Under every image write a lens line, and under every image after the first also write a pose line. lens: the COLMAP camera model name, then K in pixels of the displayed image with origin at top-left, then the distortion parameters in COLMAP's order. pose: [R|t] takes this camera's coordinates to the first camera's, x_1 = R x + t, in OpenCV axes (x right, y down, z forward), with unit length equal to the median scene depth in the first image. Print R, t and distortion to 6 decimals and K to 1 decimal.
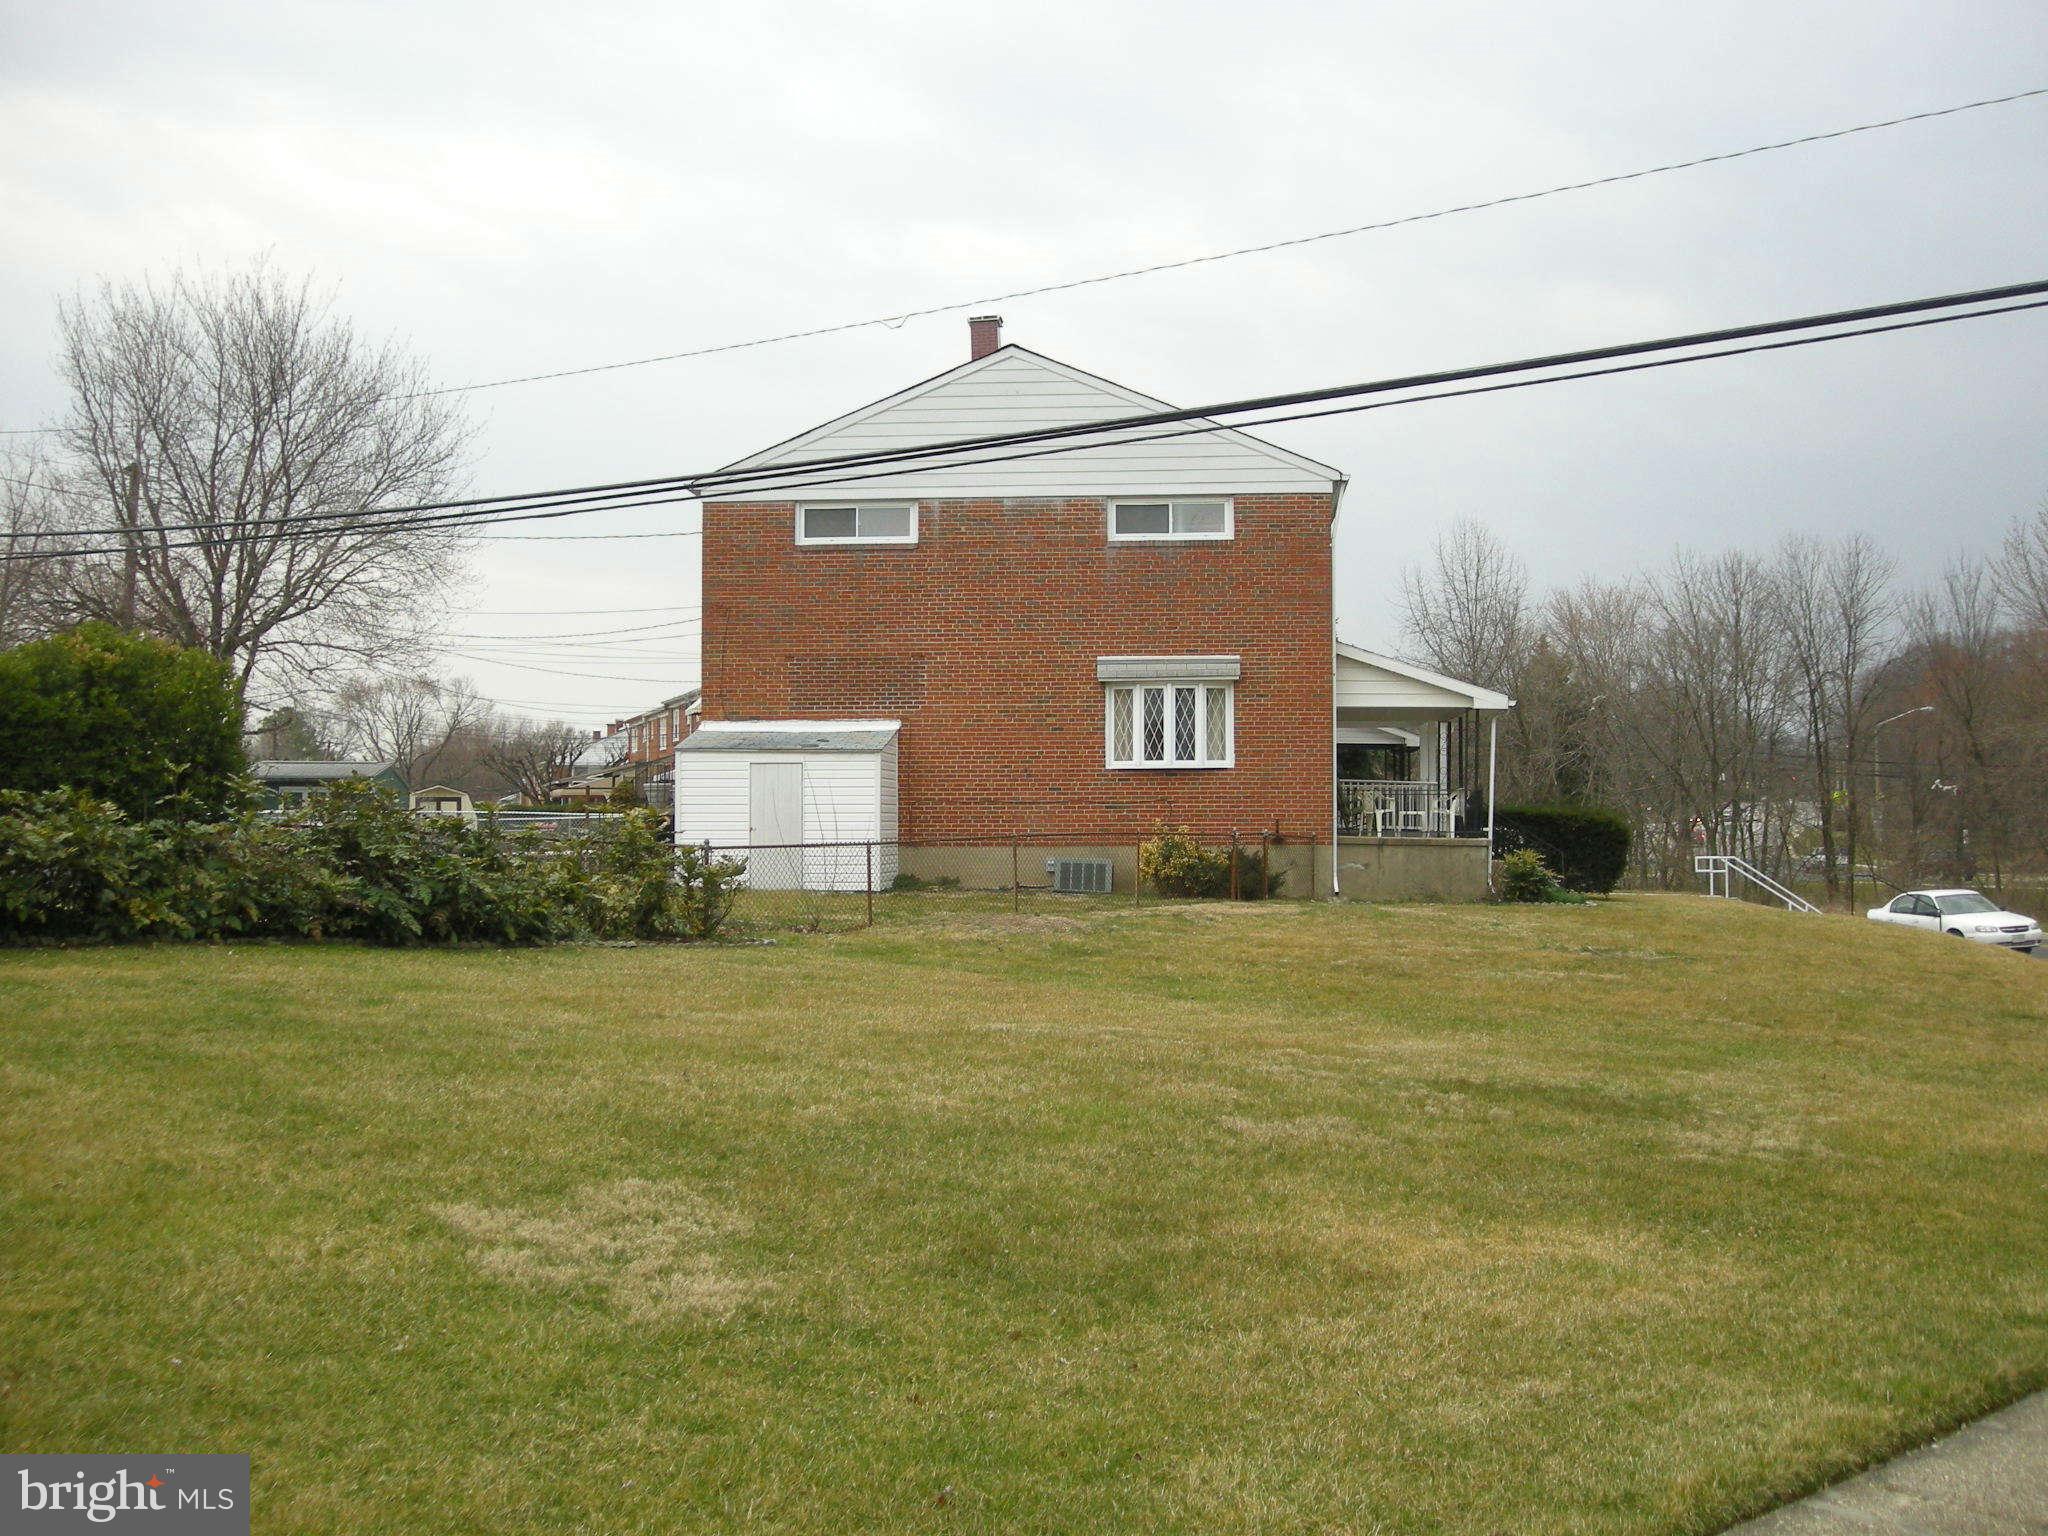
lens RADIAL K [[2173.2, 0, 1034.9], [0, 2173.2, 762.5], [0, 0, 1]] dist [-0.177247, 0.110500]
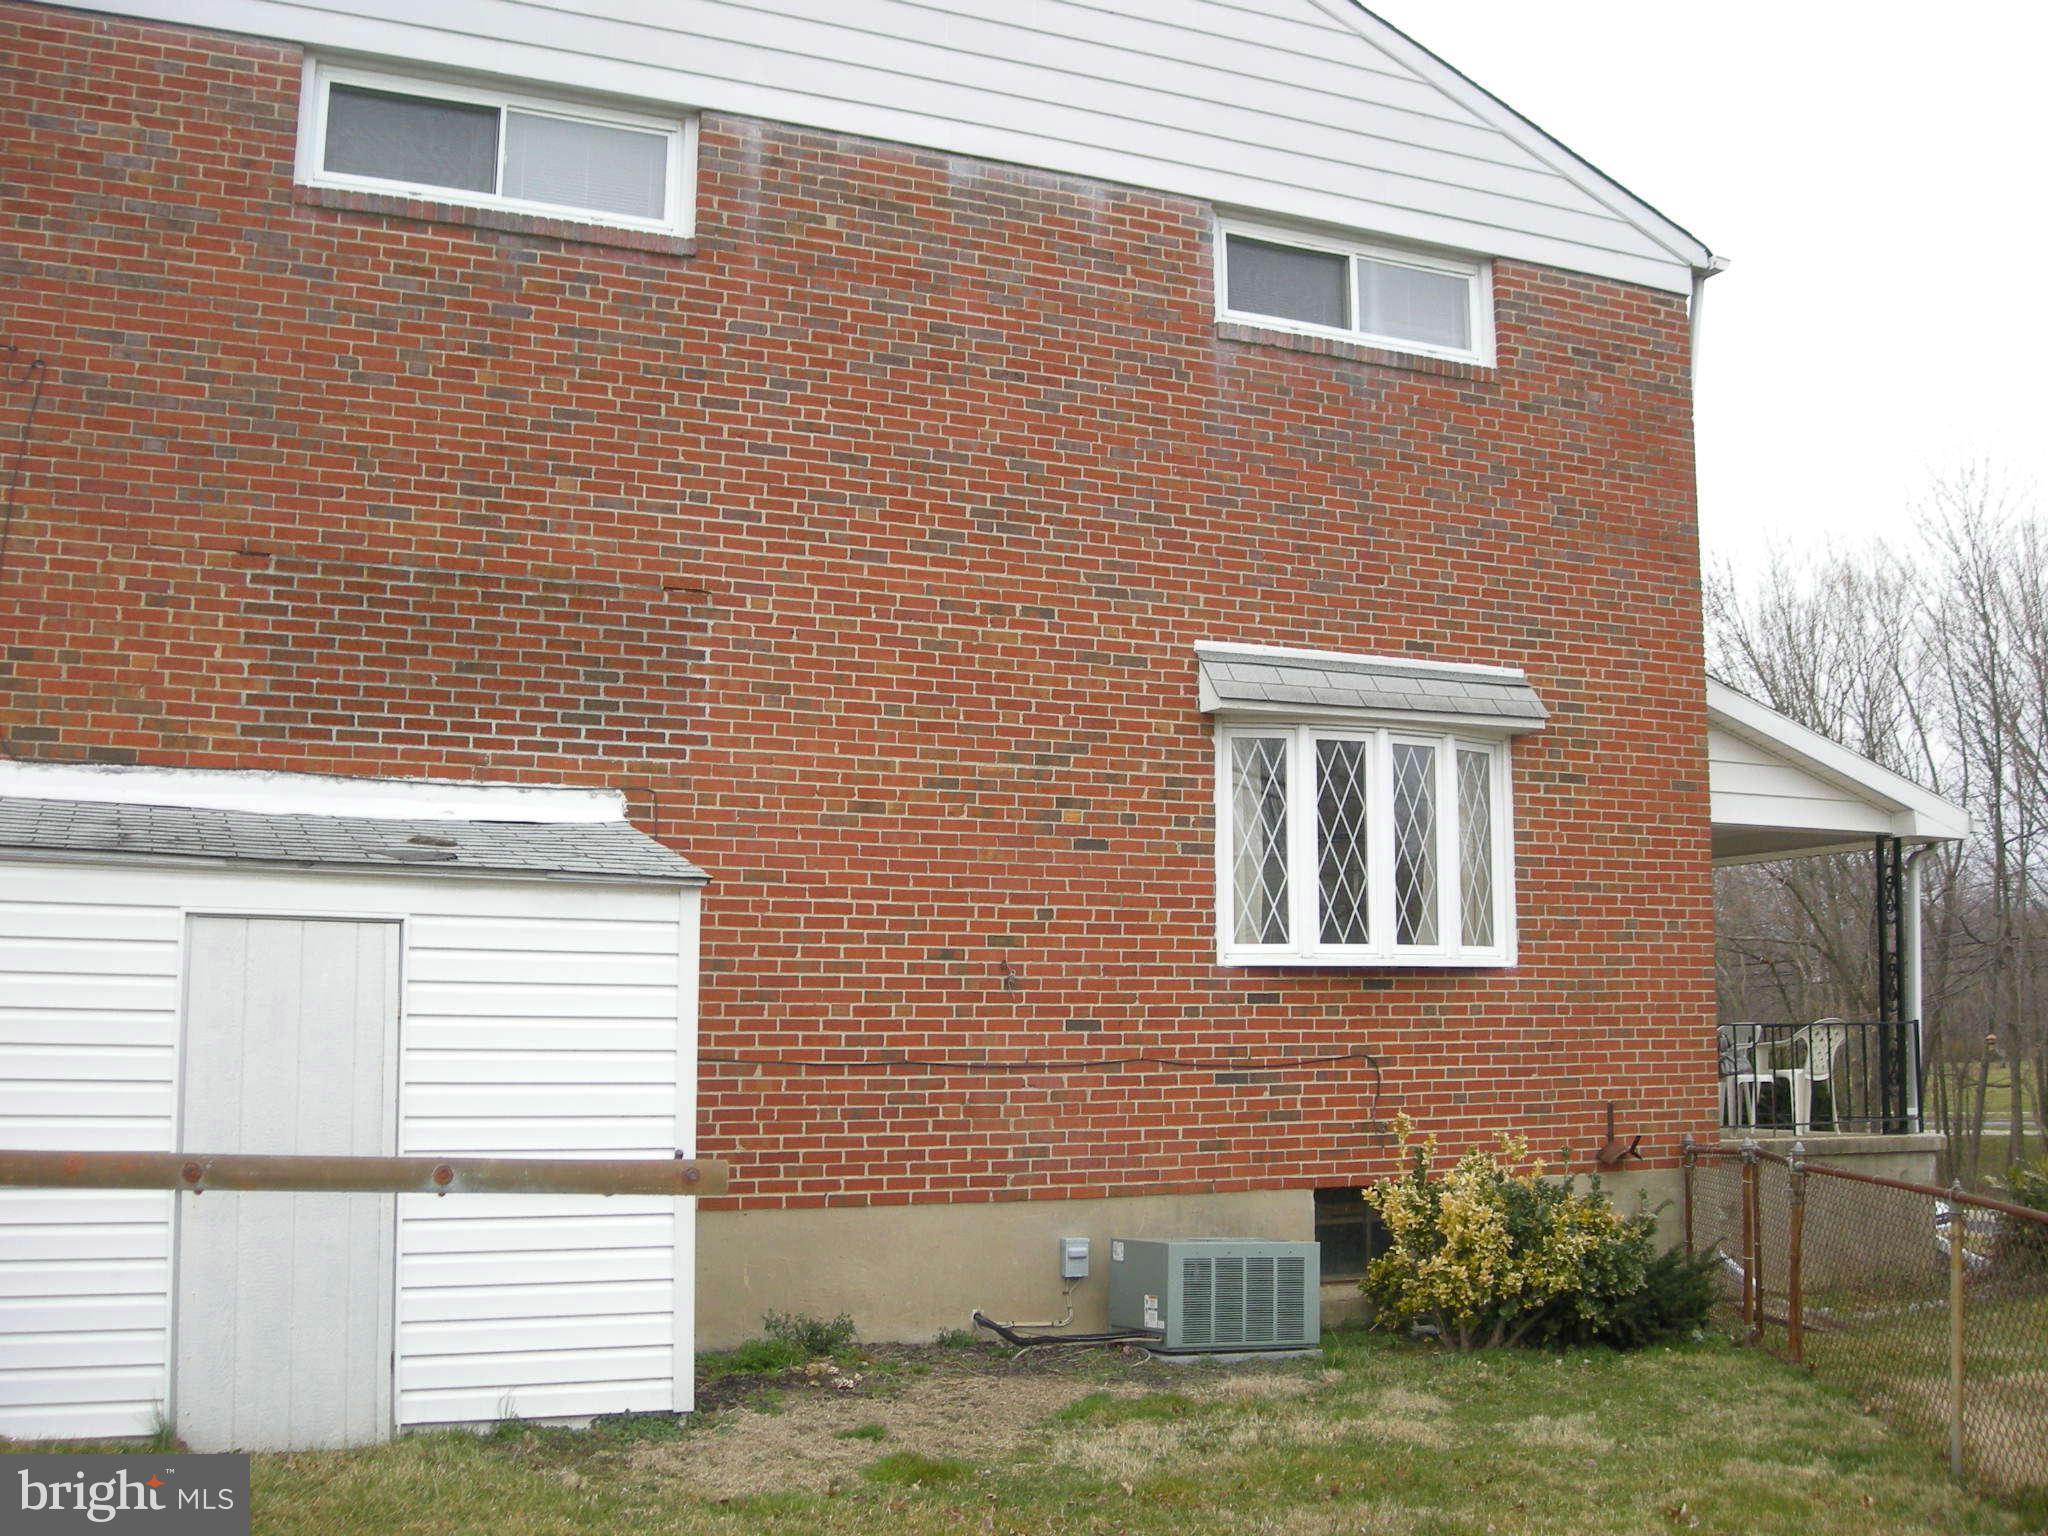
lens RADIAL K [[2173.2, 0, 1034.9], [0, 2173.2, 762.5], [0, 0, 1]] dist [-0.177247, 0.110500]
pose [[0.862726, 0.063279, 0.501697, -0.165774], [-0.016605, 0.995149, -0.096963, 0.004605], [-0.505399, 0.075322, 0.859592, 0.719538]]
